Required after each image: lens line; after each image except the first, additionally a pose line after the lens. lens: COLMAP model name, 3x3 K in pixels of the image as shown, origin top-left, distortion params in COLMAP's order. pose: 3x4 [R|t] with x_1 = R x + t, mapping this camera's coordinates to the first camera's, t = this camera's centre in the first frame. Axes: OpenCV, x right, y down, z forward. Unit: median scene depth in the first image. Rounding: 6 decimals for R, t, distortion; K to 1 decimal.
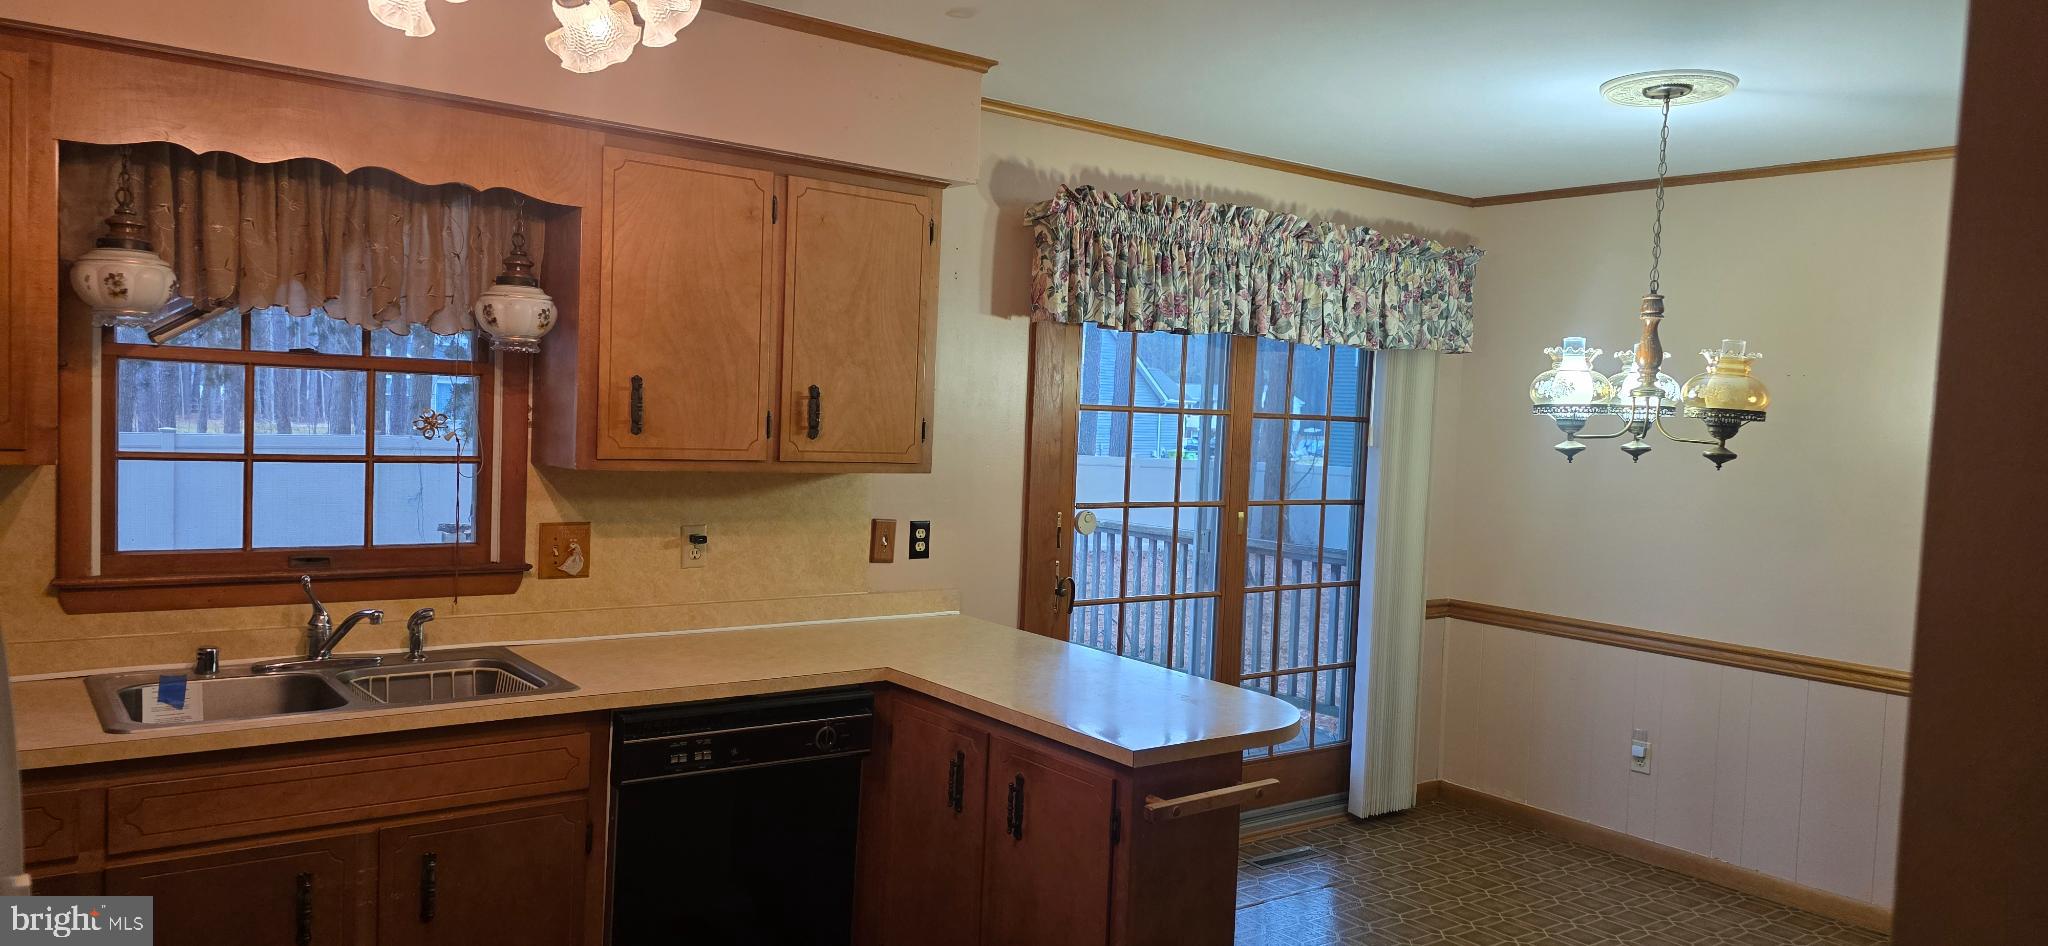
lens RADIAL K [[1351.9, 0, 1010.1], [0, 1351.9, 468.5], [0, 0, 1]] dist [0.033908, -0.038701]
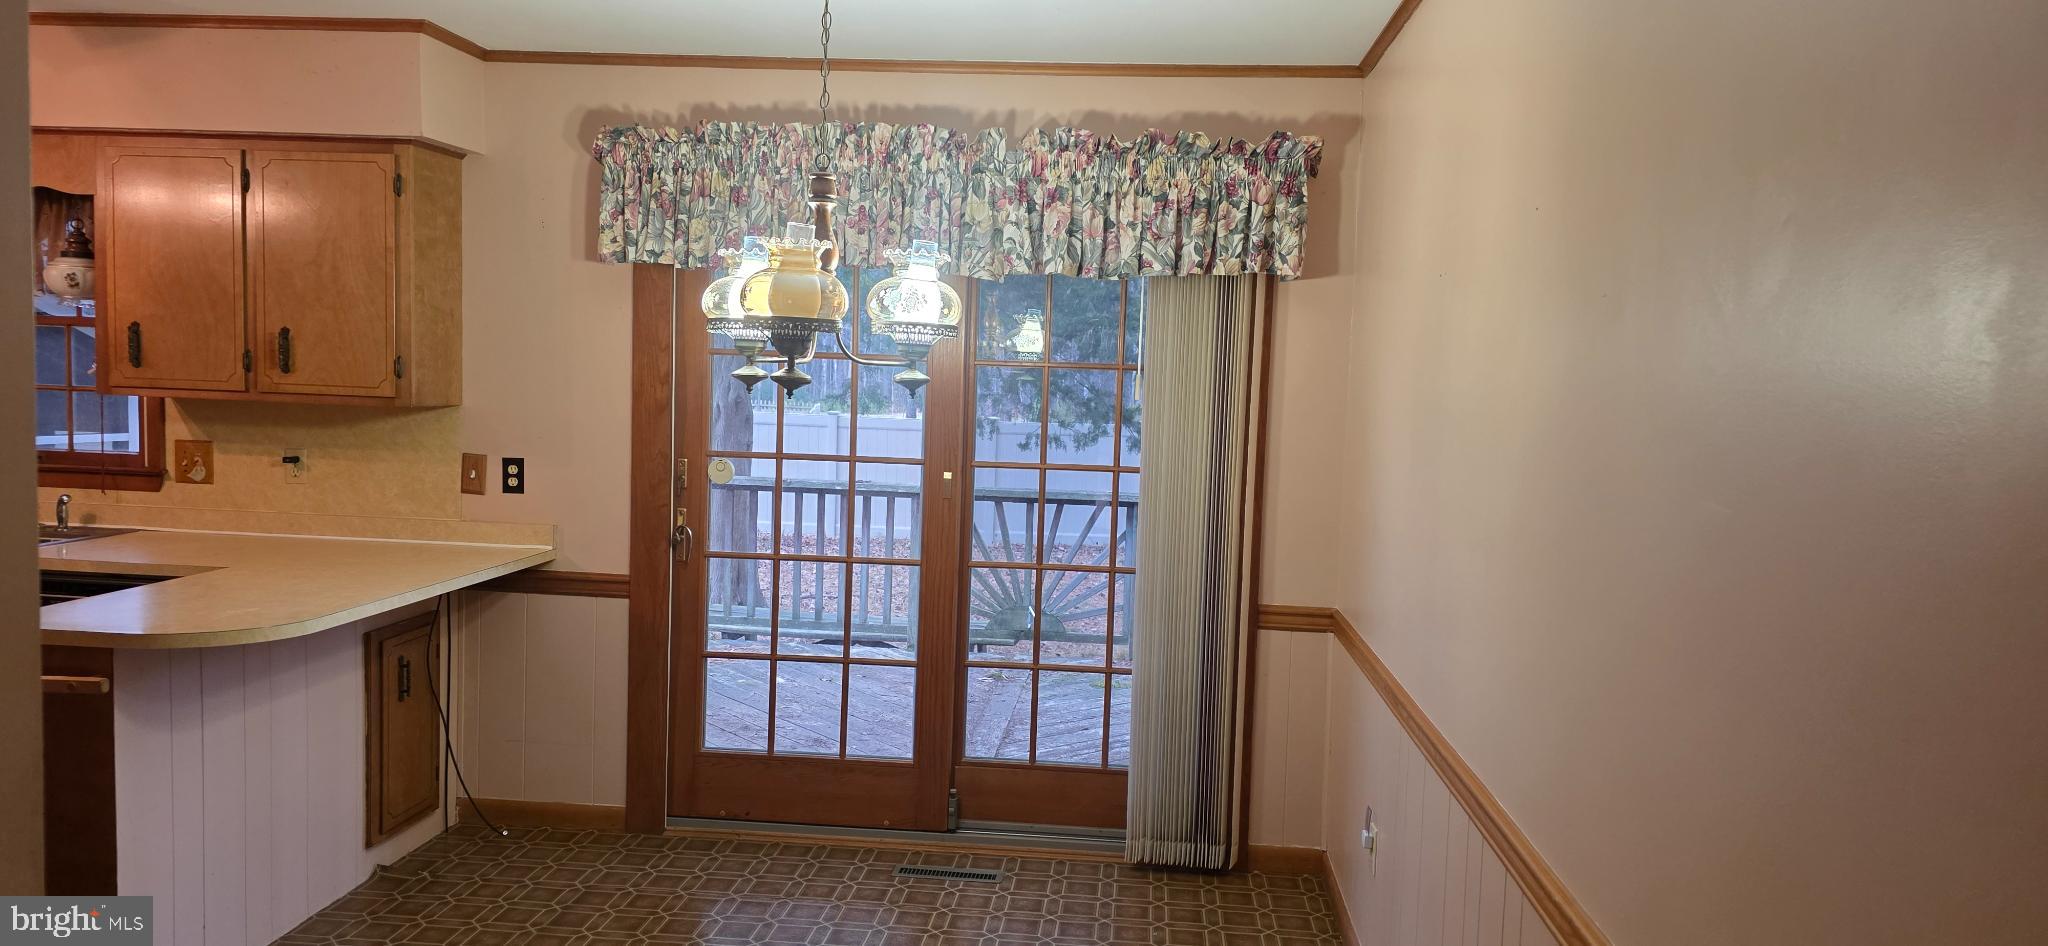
lens RADIAL K [[1351.9, 0, 1038.6], [0, 1351.9, 486.4], [0, 0, 1]] dist [0.033908, -0.038701]
pose [[0.758856, 0.037130, -0.650200, 1.070517], [-0.032889, 0.999284, 0.018680, 0.031044], [0.650428, 0.007209, 0.759534, 0.509179]]
